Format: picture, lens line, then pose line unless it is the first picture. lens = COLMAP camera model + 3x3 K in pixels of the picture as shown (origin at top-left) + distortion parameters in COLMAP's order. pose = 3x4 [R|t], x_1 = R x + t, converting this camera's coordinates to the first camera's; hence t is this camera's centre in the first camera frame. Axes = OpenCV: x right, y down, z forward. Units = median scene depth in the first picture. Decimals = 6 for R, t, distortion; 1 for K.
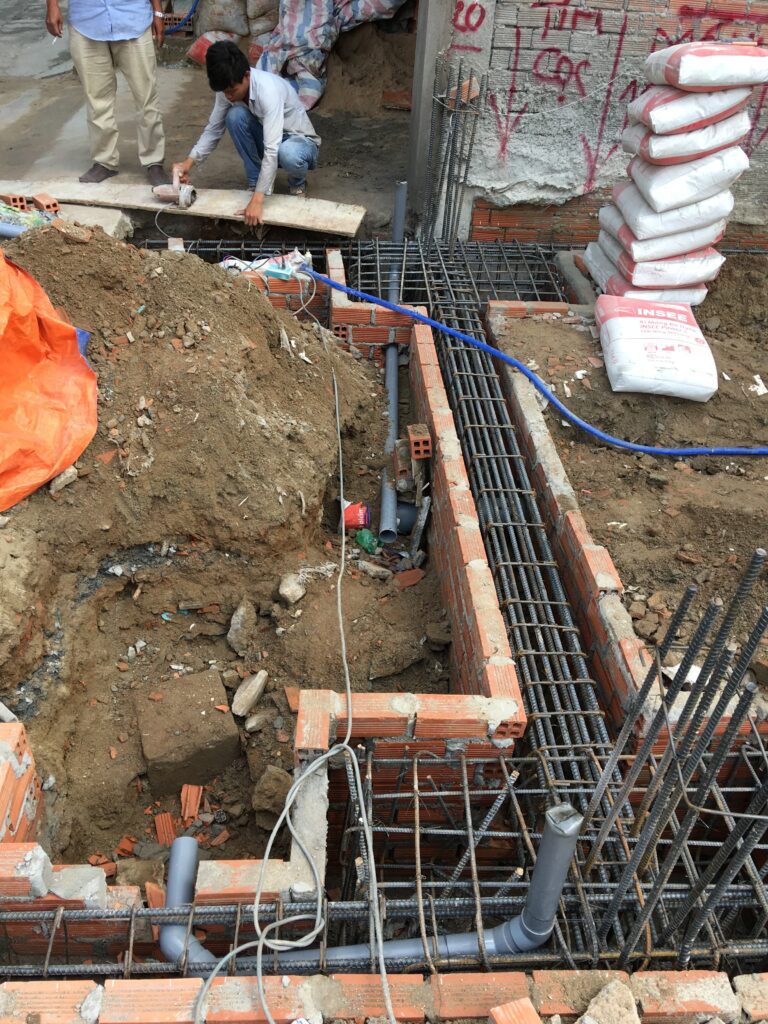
lens RADIAL K [[863.5, 0, 384.0], [0, 863.5, 512.0], [0, 0, 1]] dist [0.106016, -0.157458]
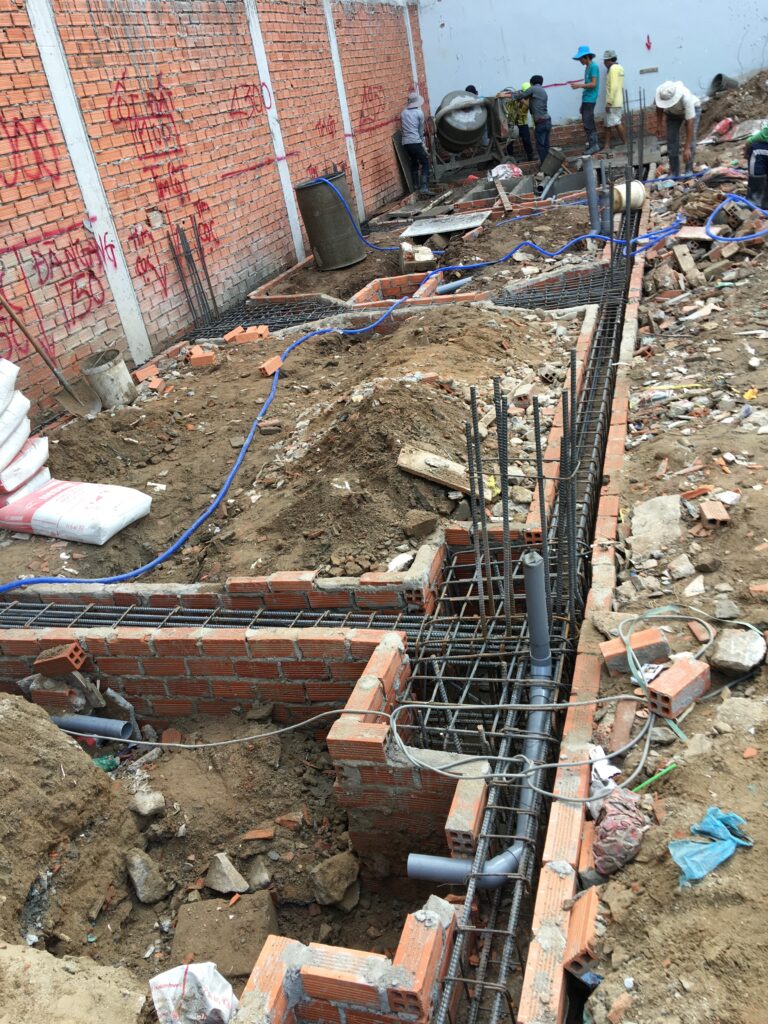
lens RADIAL K [[863.5, 0, 384.0], [0, 863.5, 512.0], [0, 0, 1]] dist [0.106016, -0.157458]
pose [[0.312243, -0.511913, 0.800281, -0.643051], [0.711754, 0.684003, 0.159831, -0.104964], [-0.629215, 0.519697, 0.577931, 0.077759]]
